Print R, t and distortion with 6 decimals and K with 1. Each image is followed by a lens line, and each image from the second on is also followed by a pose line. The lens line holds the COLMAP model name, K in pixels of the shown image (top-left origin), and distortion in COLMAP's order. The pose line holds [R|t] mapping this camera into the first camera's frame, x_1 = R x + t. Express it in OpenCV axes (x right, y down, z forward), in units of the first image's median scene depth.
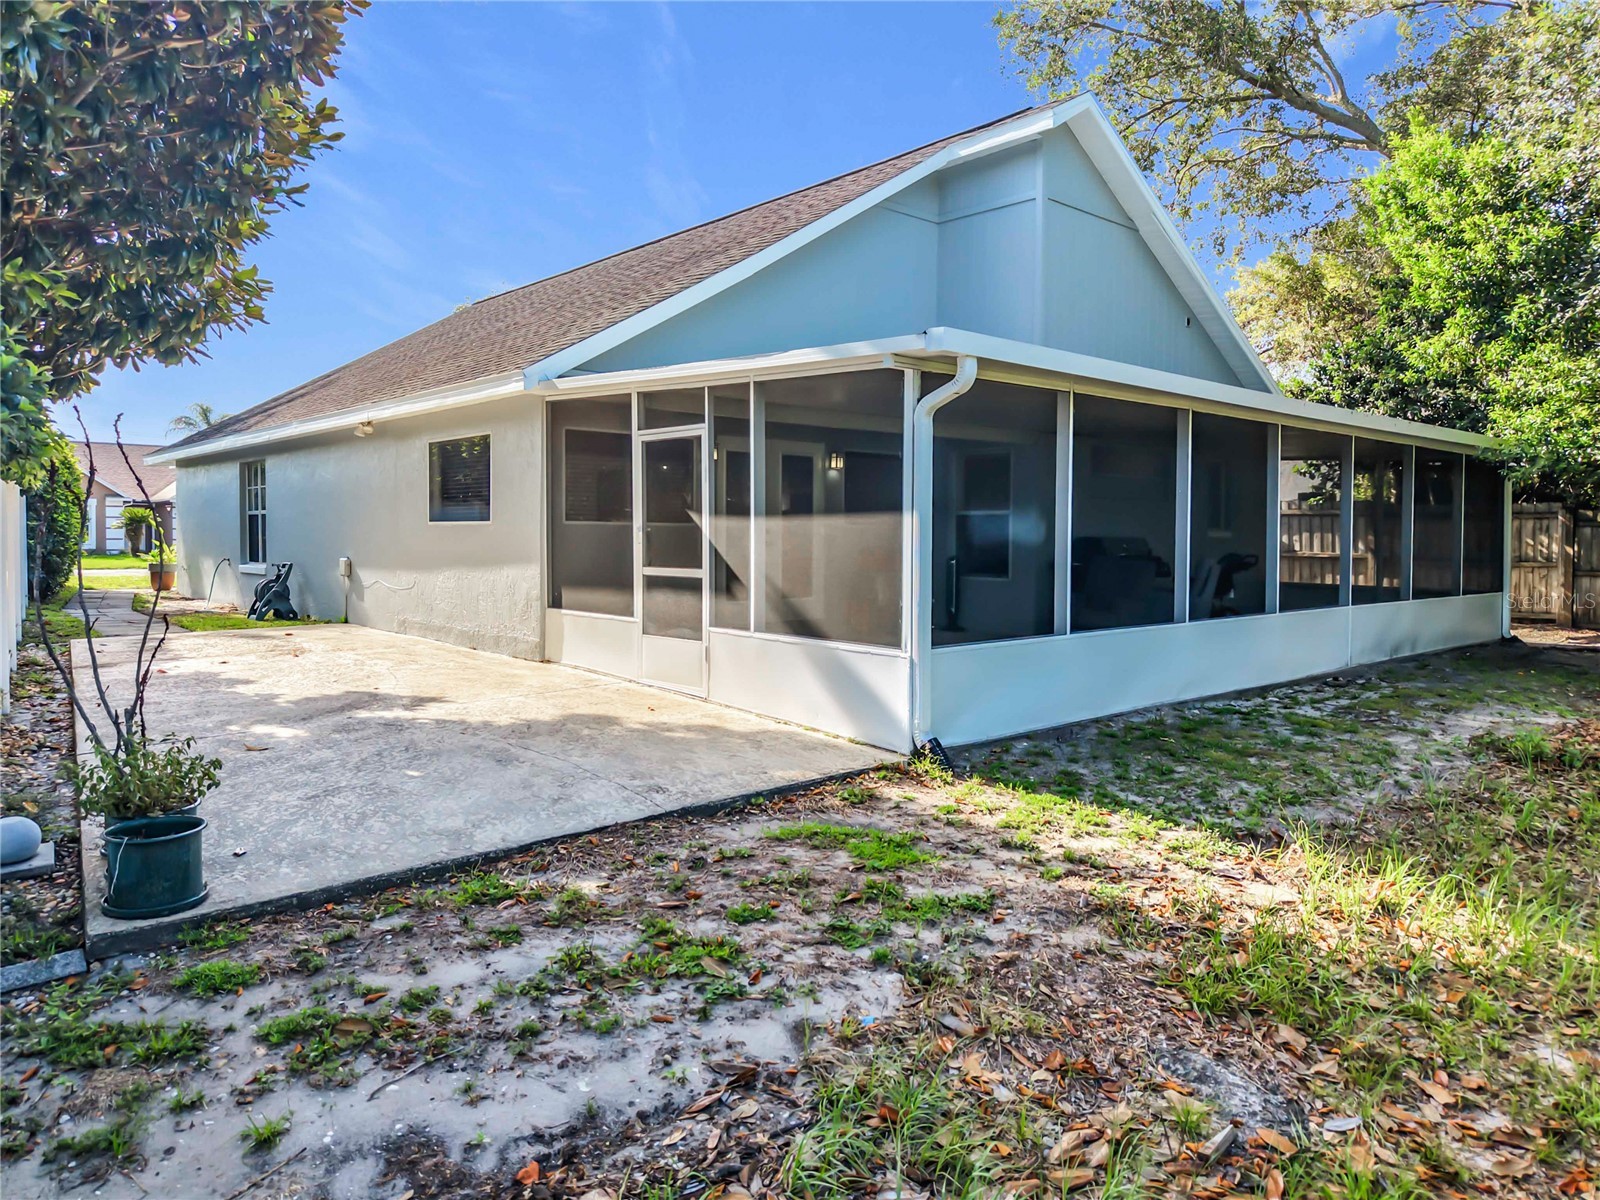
lens RADIAL K [[1092.2, 0, 804.0], [0, 1092.2, 554.5], [0, 0, 1]] dist [0.042991, -0.055888]
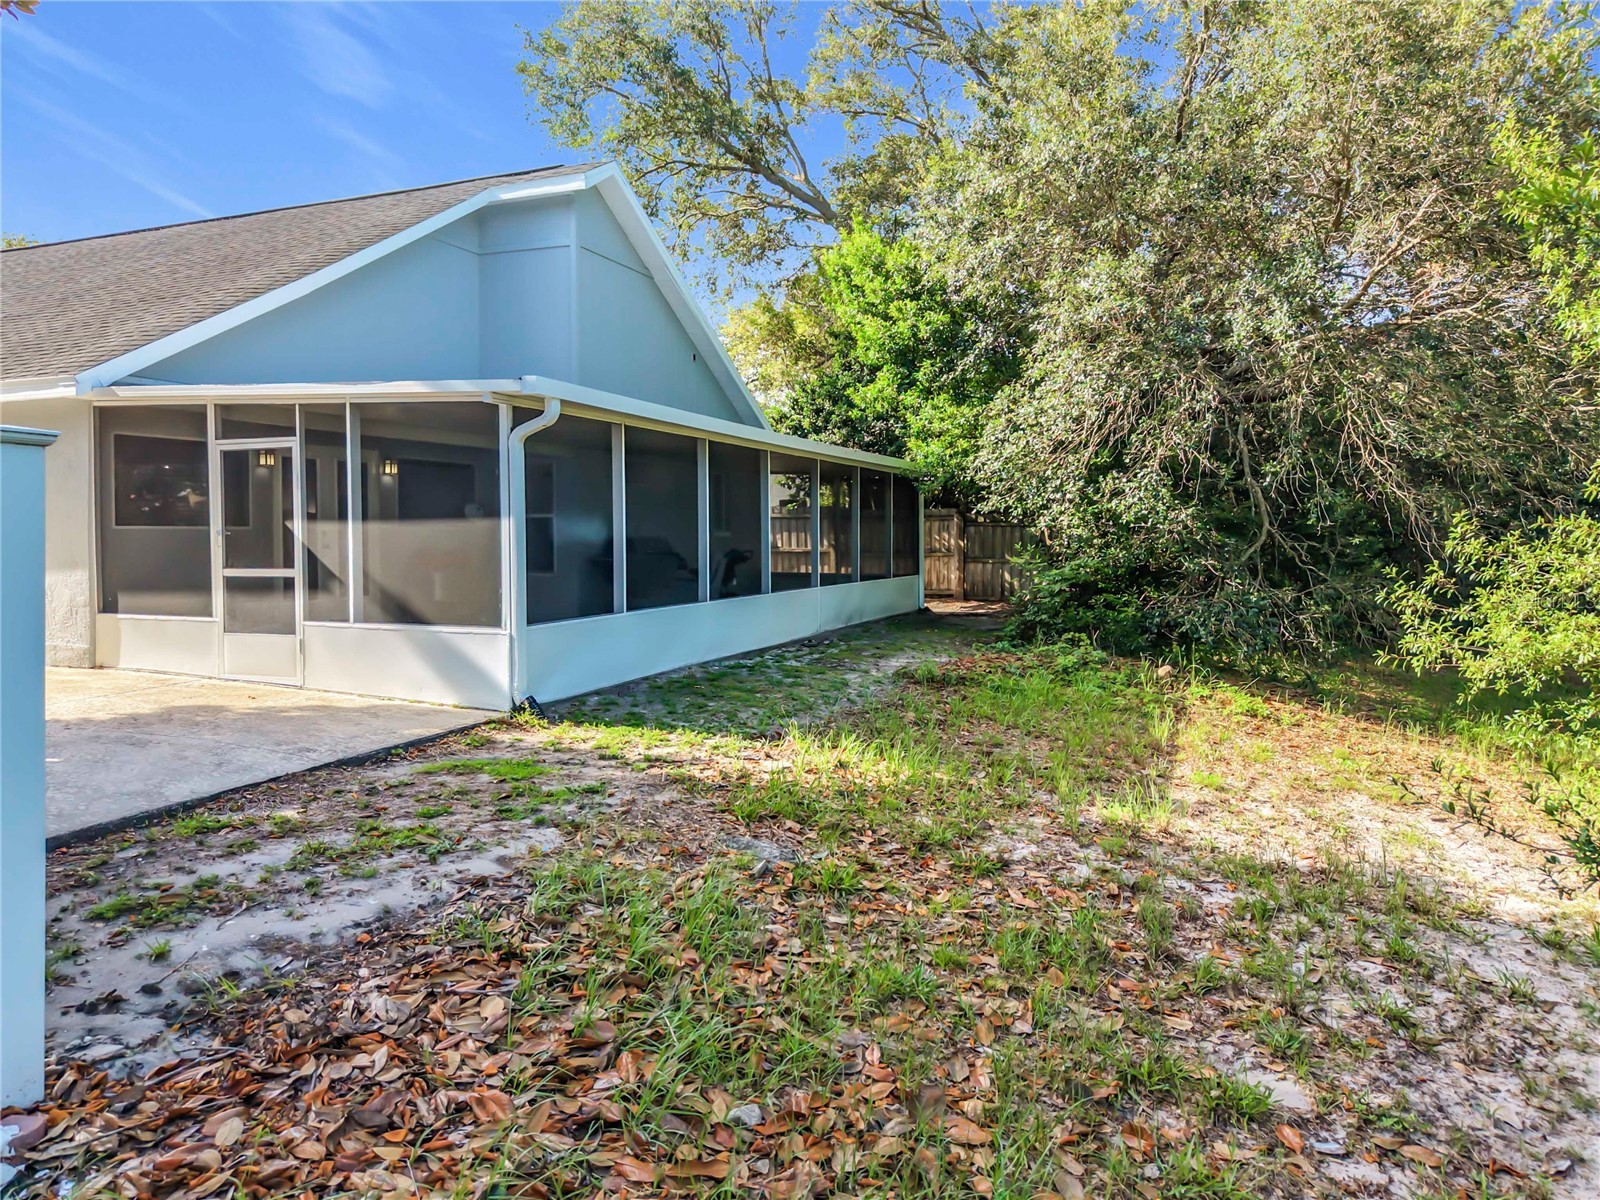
lens RADIAL K [[1092.2, 0, 804.0], [0, 1092.2, 554.5], [0, 0, 1]] dist [0.042991, -0.055888]
pose [[0.900973, -0.016817, 0.433549, -0.111811], [0.017247, 0.999847, 0.002942, 0.004051], [-0.433532, 0.004827, 0.901125, -0.223578]]
